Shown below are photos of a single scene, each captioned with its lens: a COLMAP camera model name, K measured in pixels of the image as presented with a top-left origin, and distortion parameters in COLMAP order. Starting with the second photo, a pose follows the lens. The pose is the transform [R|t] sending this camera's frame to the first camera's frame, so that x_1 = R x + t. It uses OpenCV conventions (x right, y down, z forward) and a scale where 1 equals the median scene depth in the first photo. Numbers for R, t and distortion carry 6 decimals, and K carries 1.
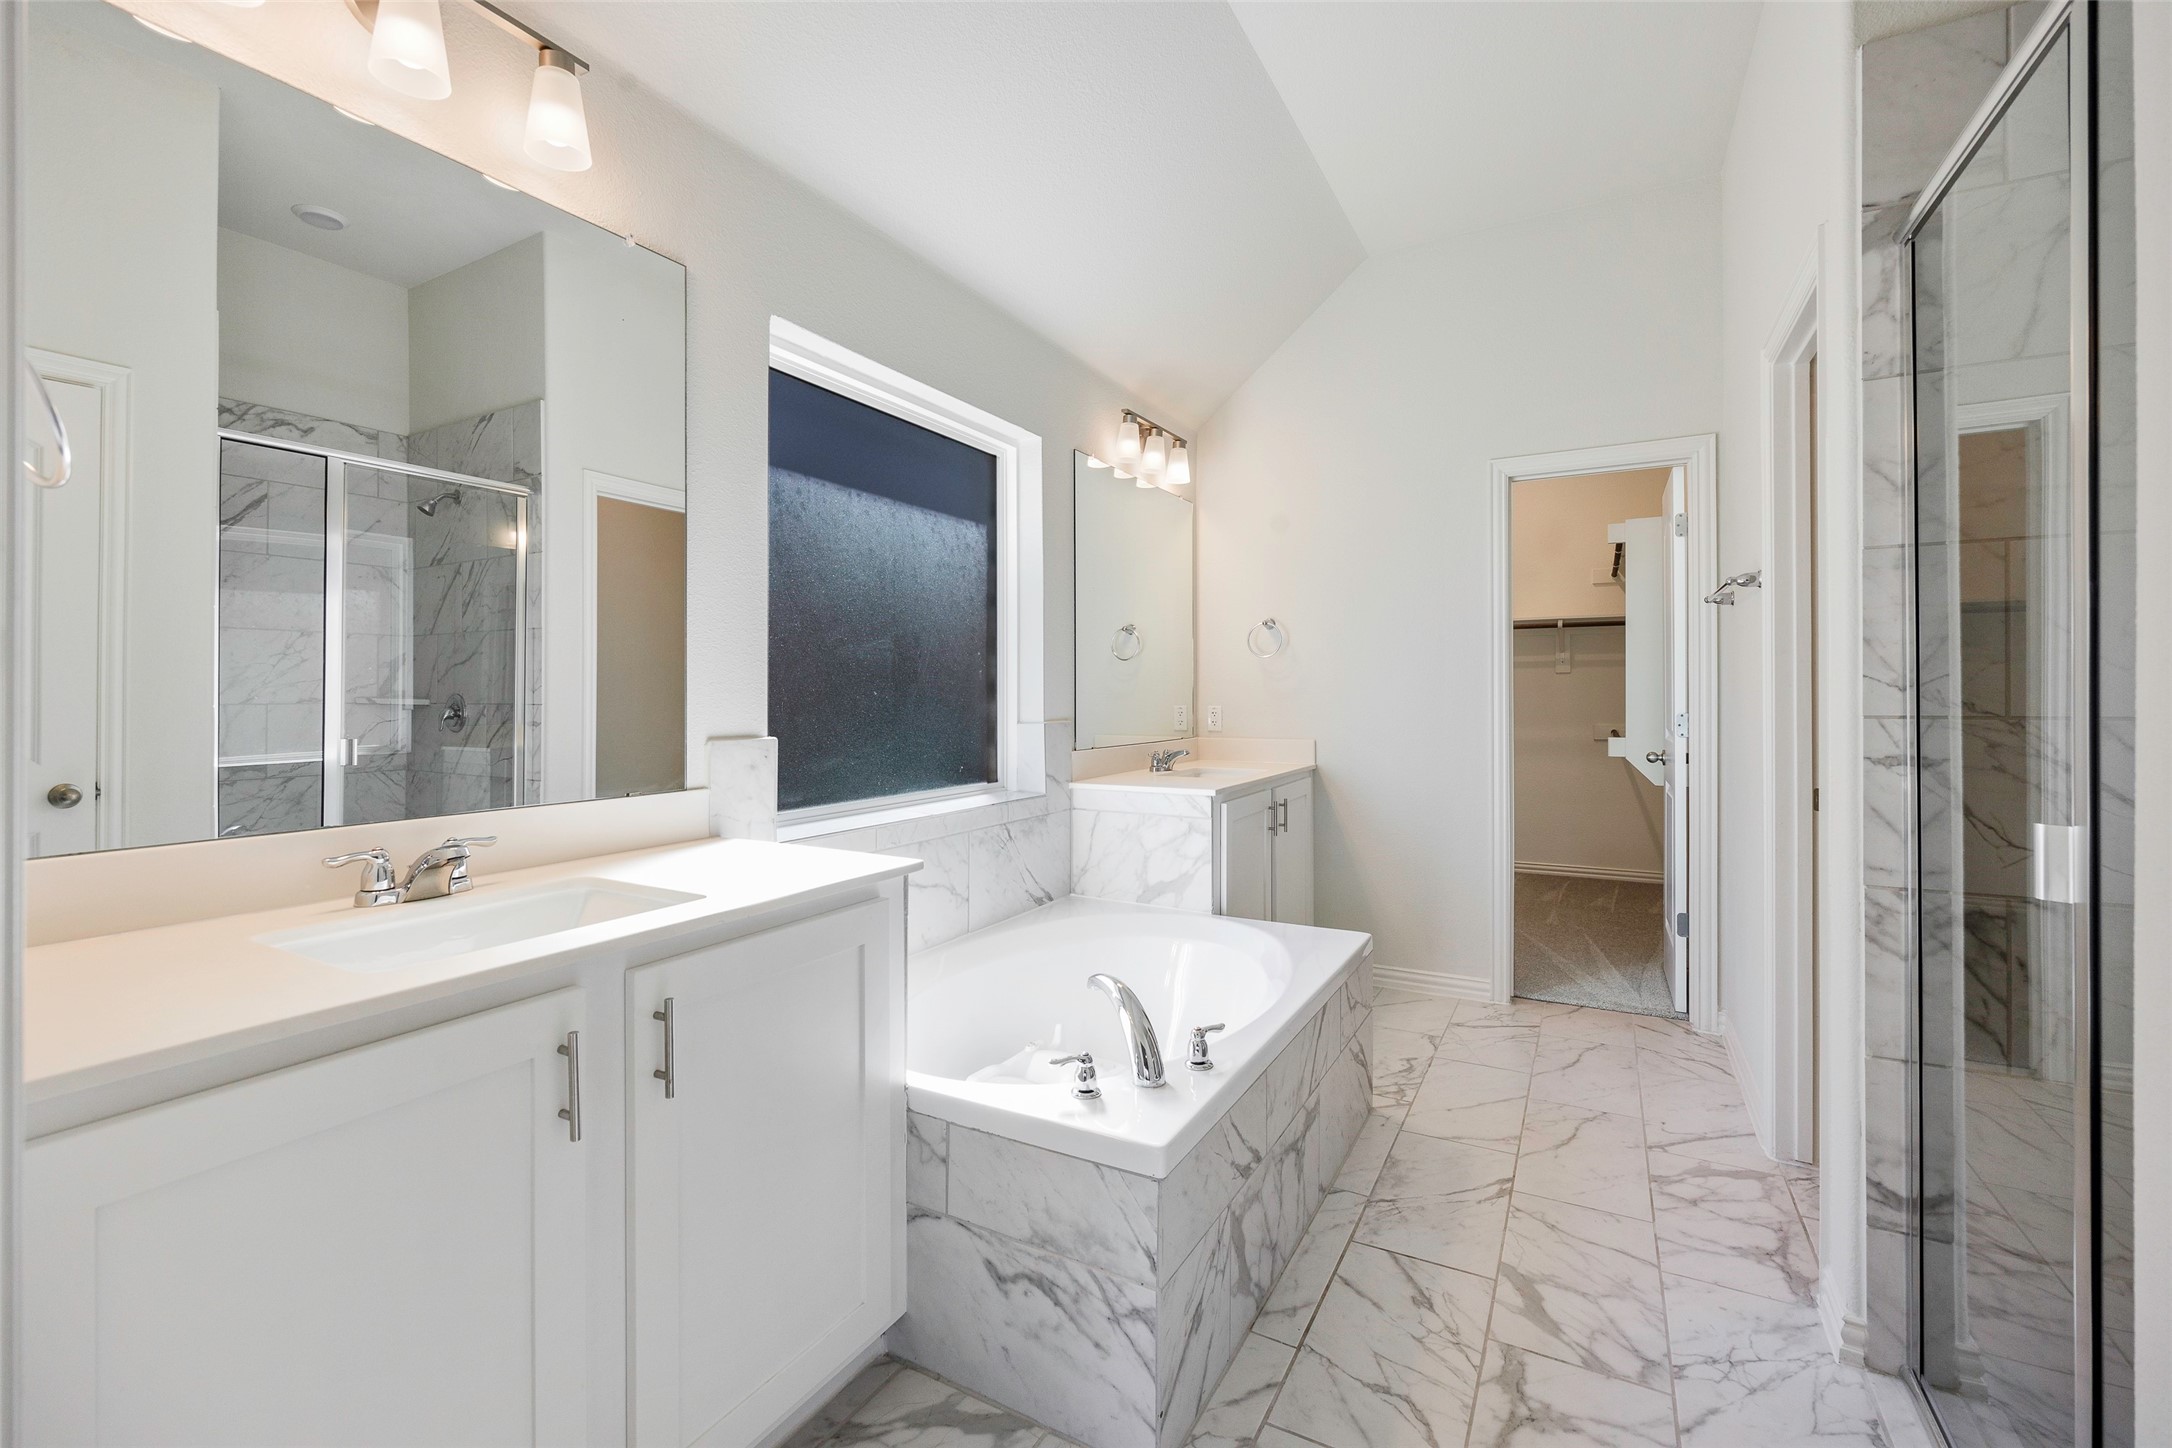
lens RADIAL K [[920.3, 0, 1081.4], [0, 920.3, 712.6], [0, 0, 1]] dist [-0.001713, -0.000051]
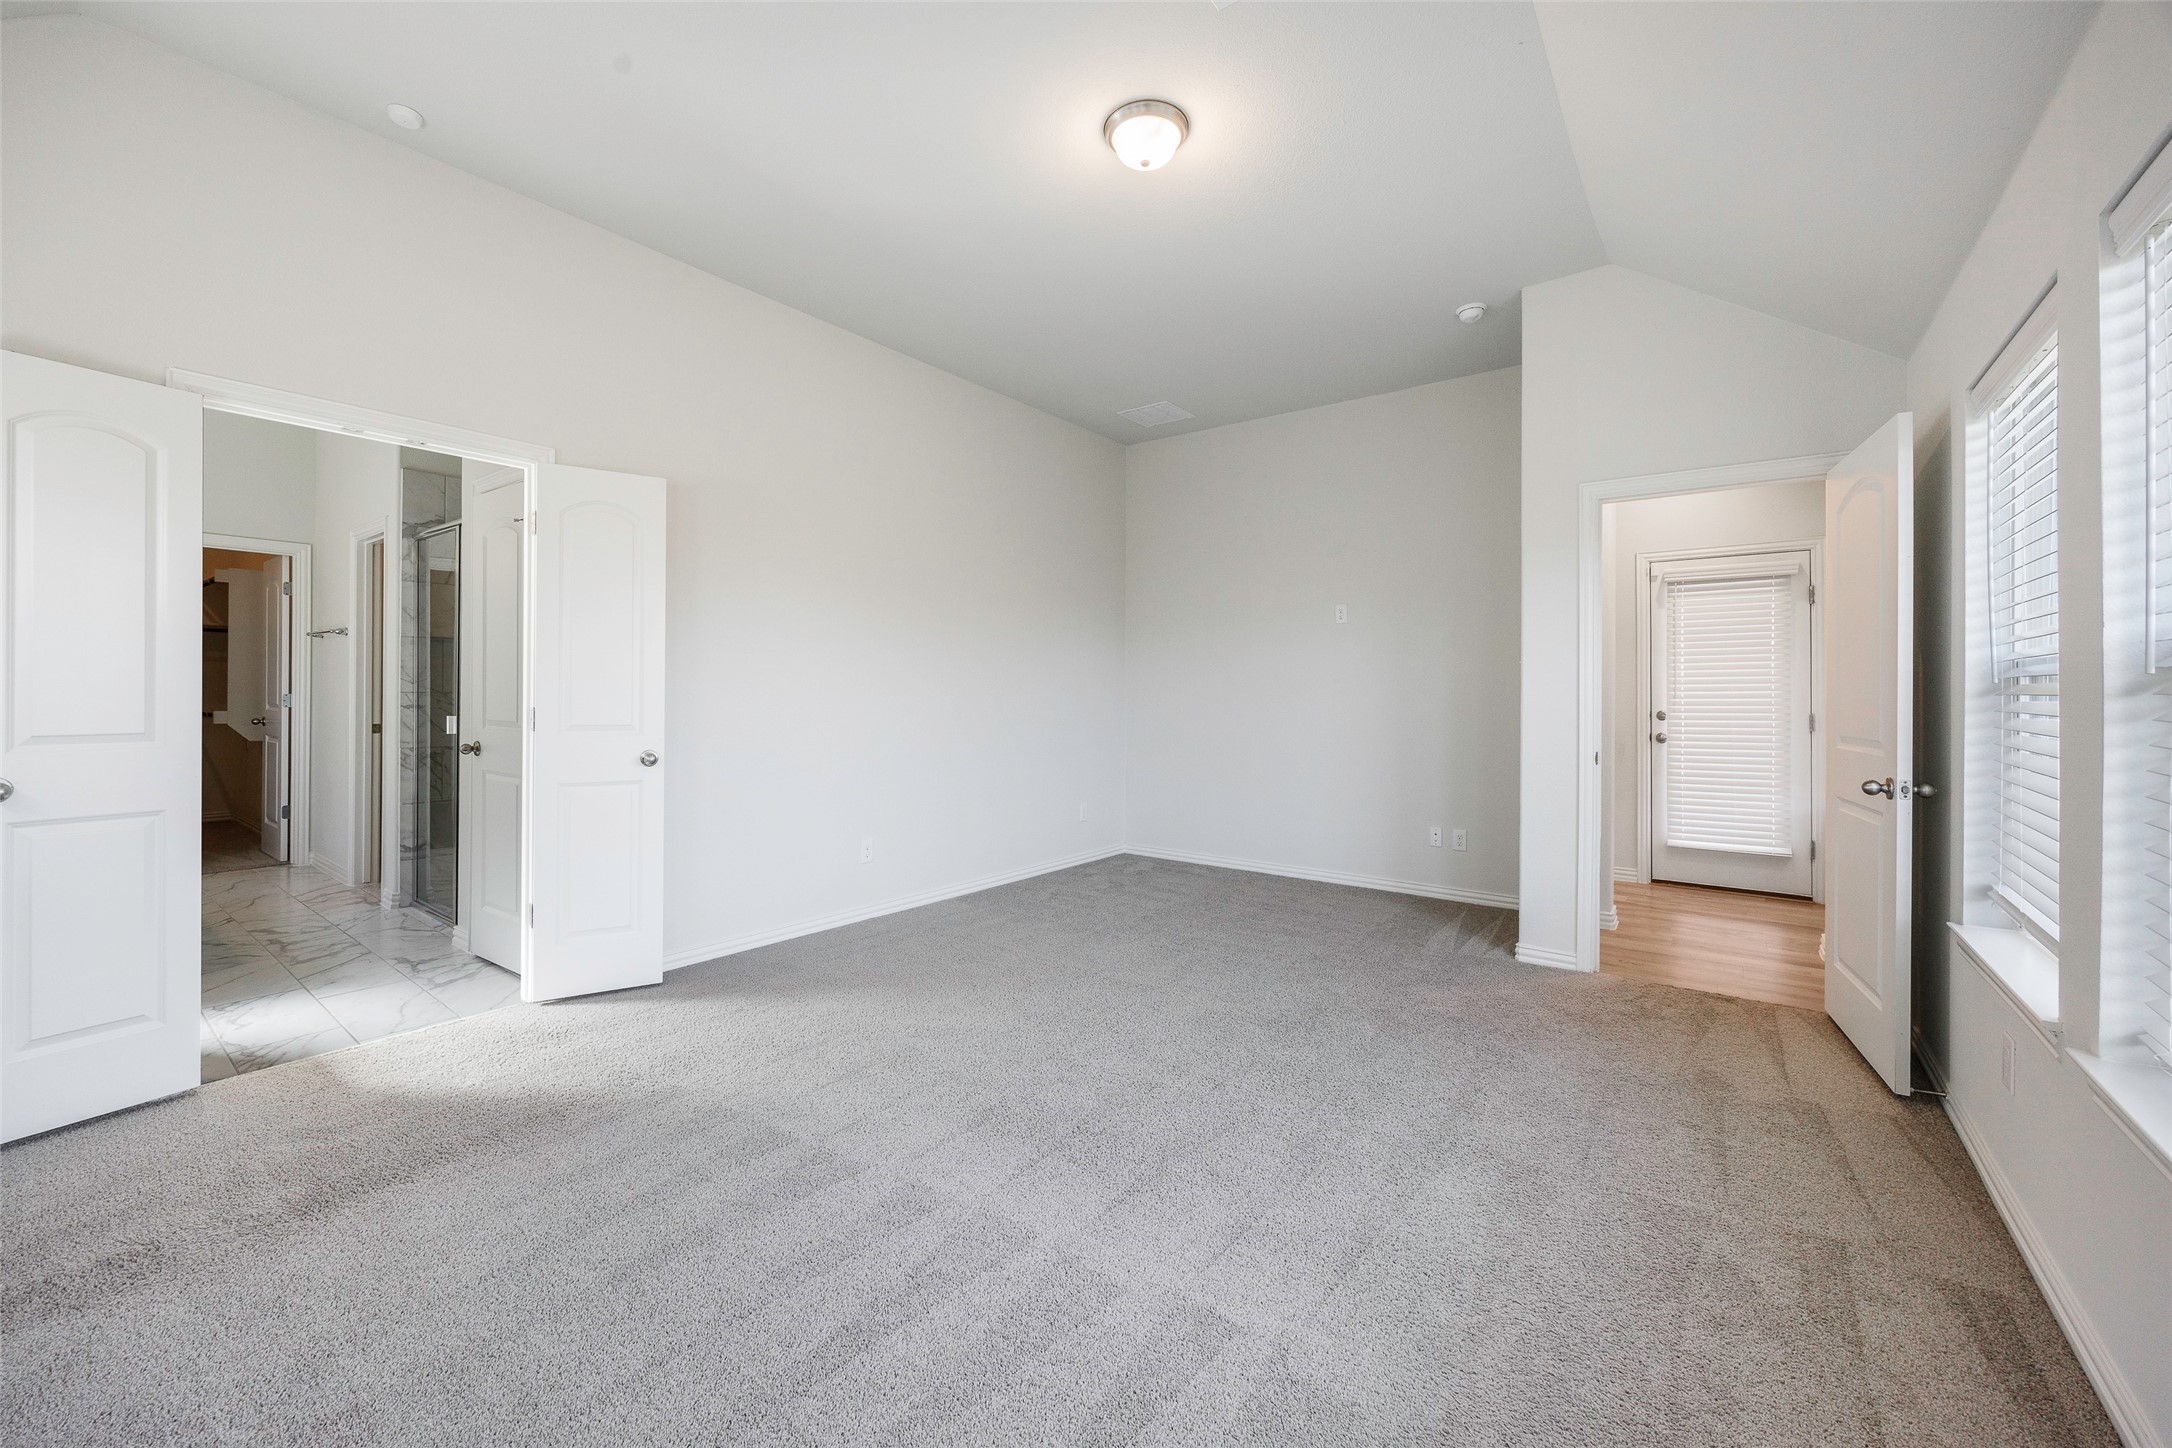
lens RADIAL K [[848.4, 0, 1084.7], [0, 848.4, 704.4], [0, 0, 1]] dist [-0.000548, 0.000032]
pose [[0.150303, 0.005766, 0.988623, -1.565478], [-0.007869, 0.999958, -0.004635, 0.039954], [-0.988609, -0.007083, 0.150342, -1.640017]]
